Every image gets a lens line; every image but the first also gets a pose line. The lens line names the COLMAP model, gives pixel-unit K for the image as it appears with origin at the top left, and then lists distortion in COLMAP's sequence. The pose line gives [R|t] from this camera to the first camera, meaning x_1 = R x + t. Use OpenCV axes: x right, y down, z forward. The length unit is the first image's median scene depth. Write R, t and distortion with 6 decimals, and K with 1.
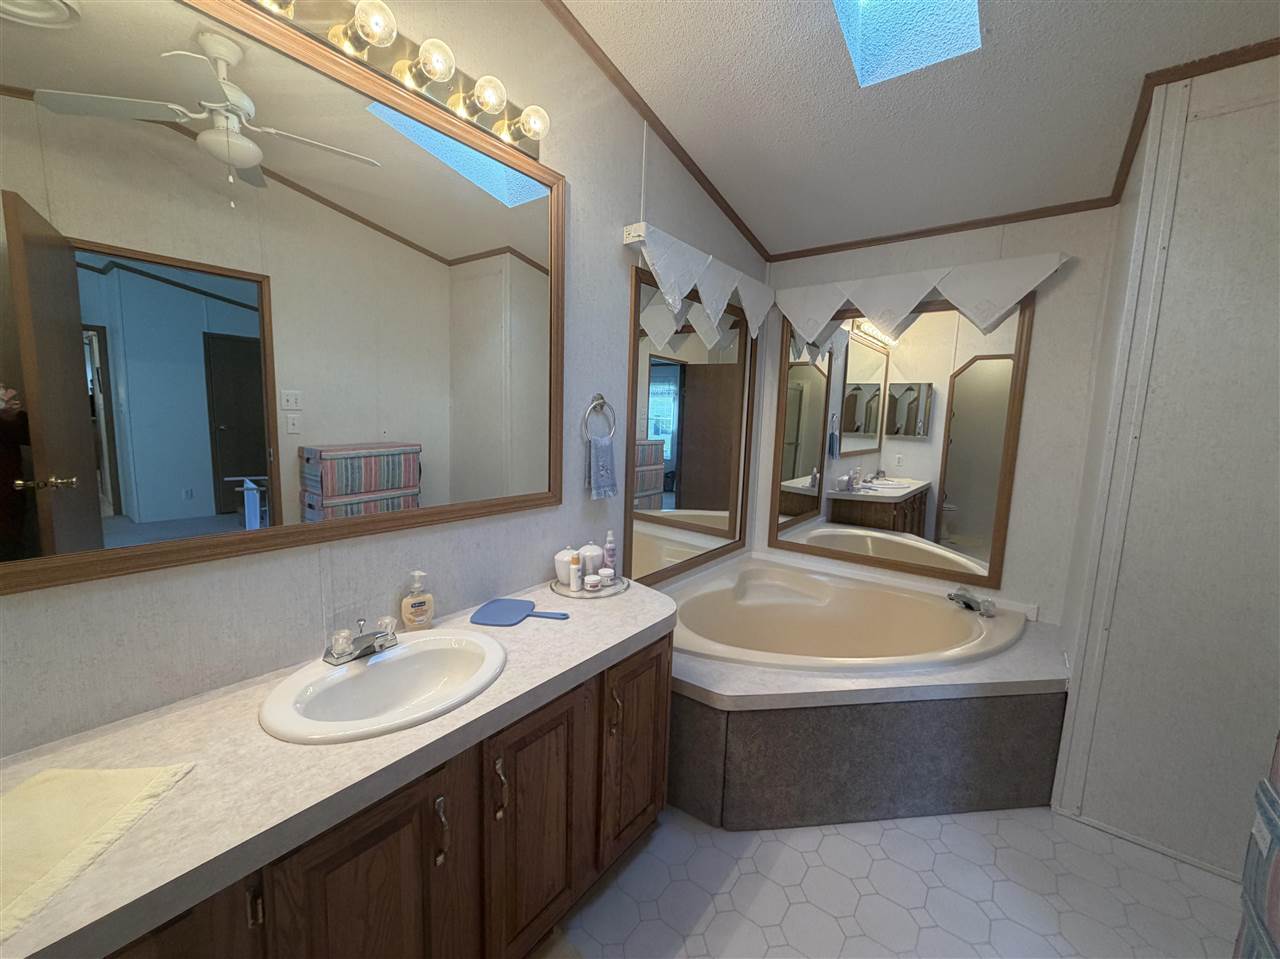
lens RADIAL K [[507.2, 0, 643.5], [0, 507.2, 478.0], [0, 0, 1]] dist [0.000064, -0.000176]
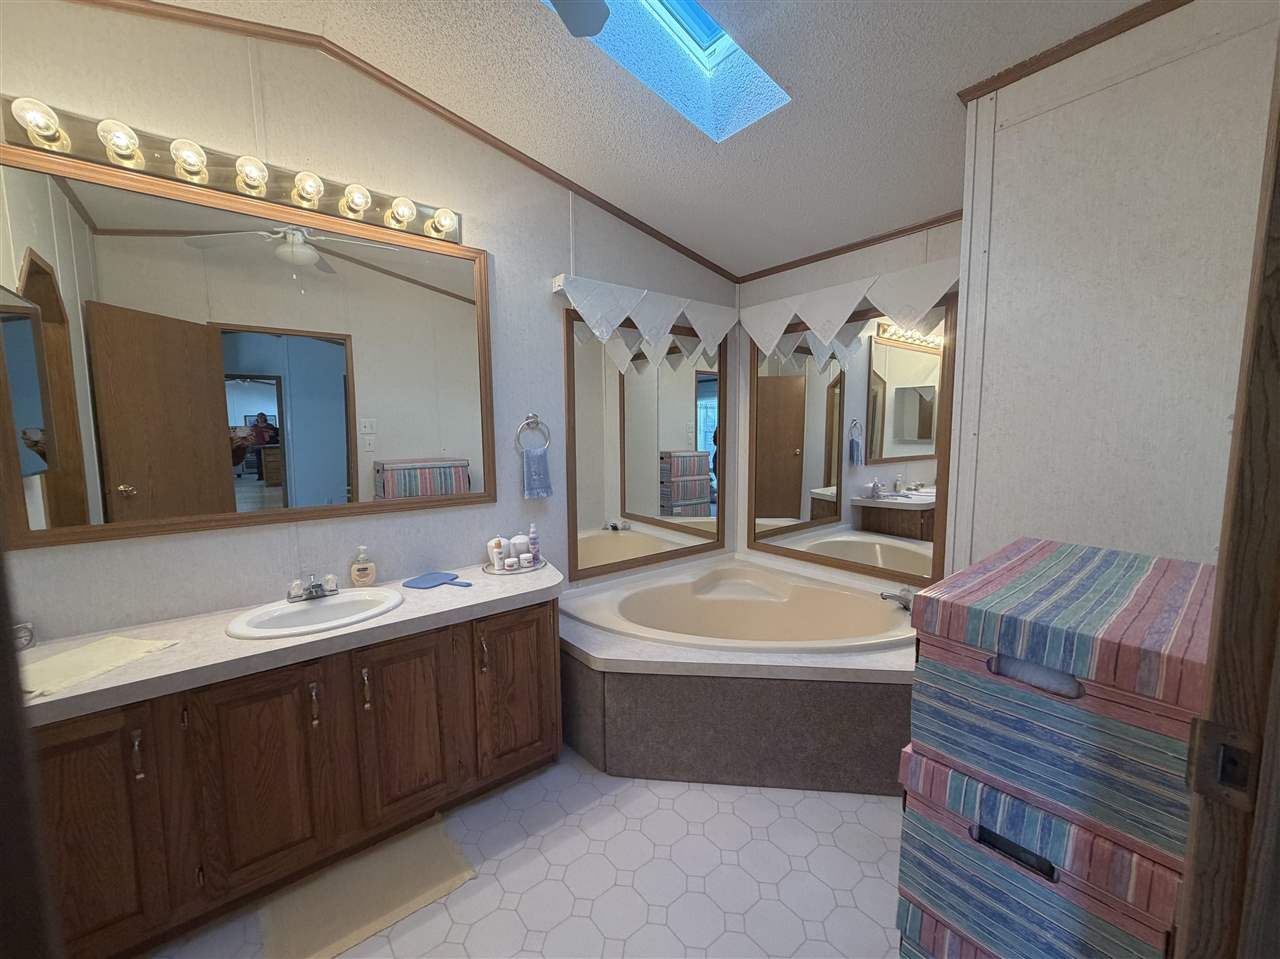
lens RADIAL K [[507.2, 0, 645.3], [0, 507.2, 478.9], [0, 0, 1]] dist [0.000064, -0.000176]
pose [[0.969886, -0.013120, -0.243207, 0.523024], [0.006586, 0.999596, -0.027659, 0.031900], [0.243472, 0.025224, 0.969580, -0.146283]]
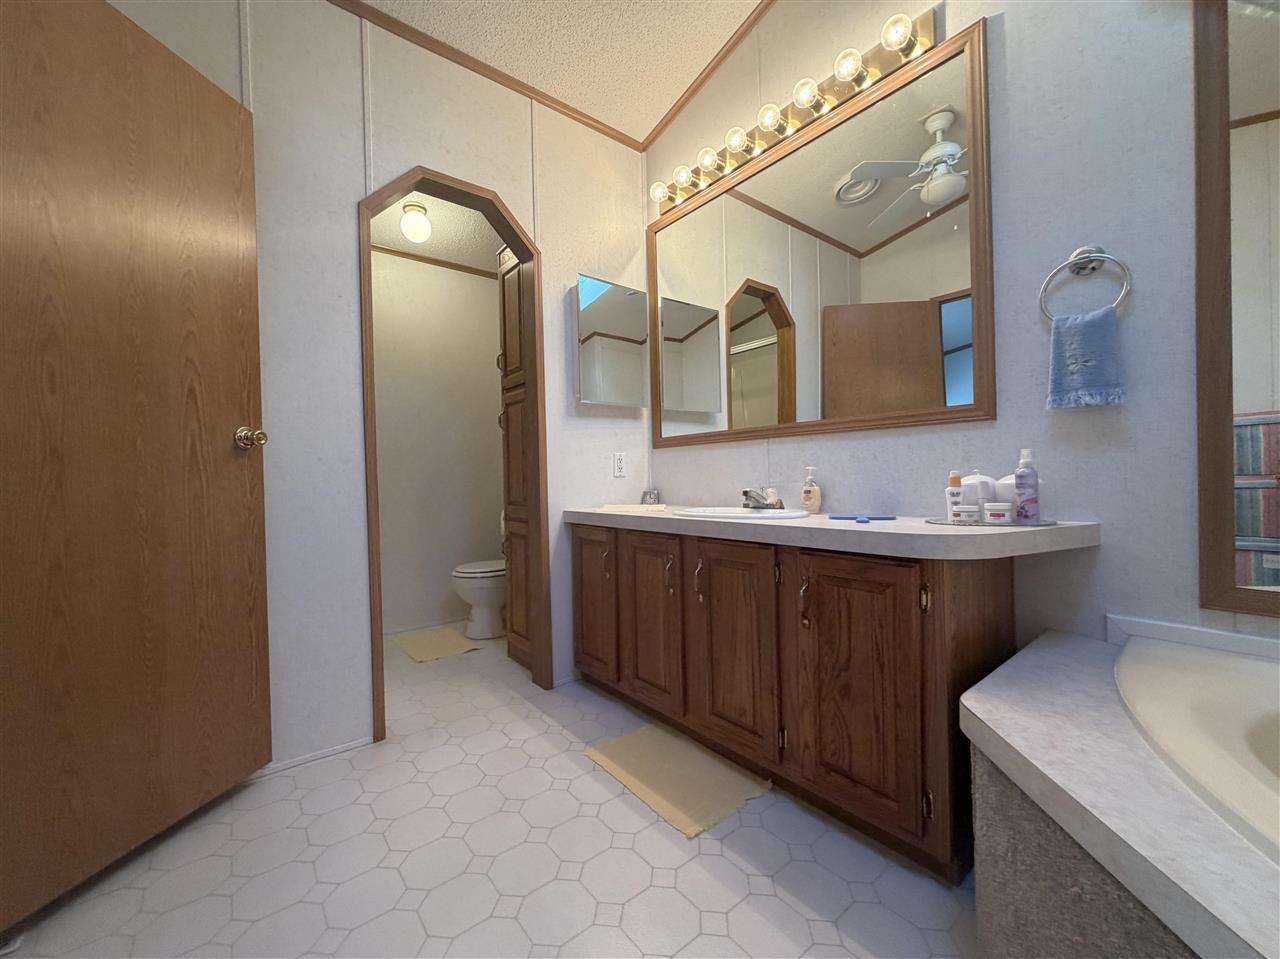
lens RADIAL K [[507.2, 0, 634.6], [0, 507.2, 481.4], [0, 0, 1]] dist [0.000064, -0.000176]
pose [[-0.249806, -0.016474, -0.968156, 0.733843], [-0.104985, 0.994422, 0.010168, 0.200266], [0.962588, 0.104182, -0.250143, 0.699274]]
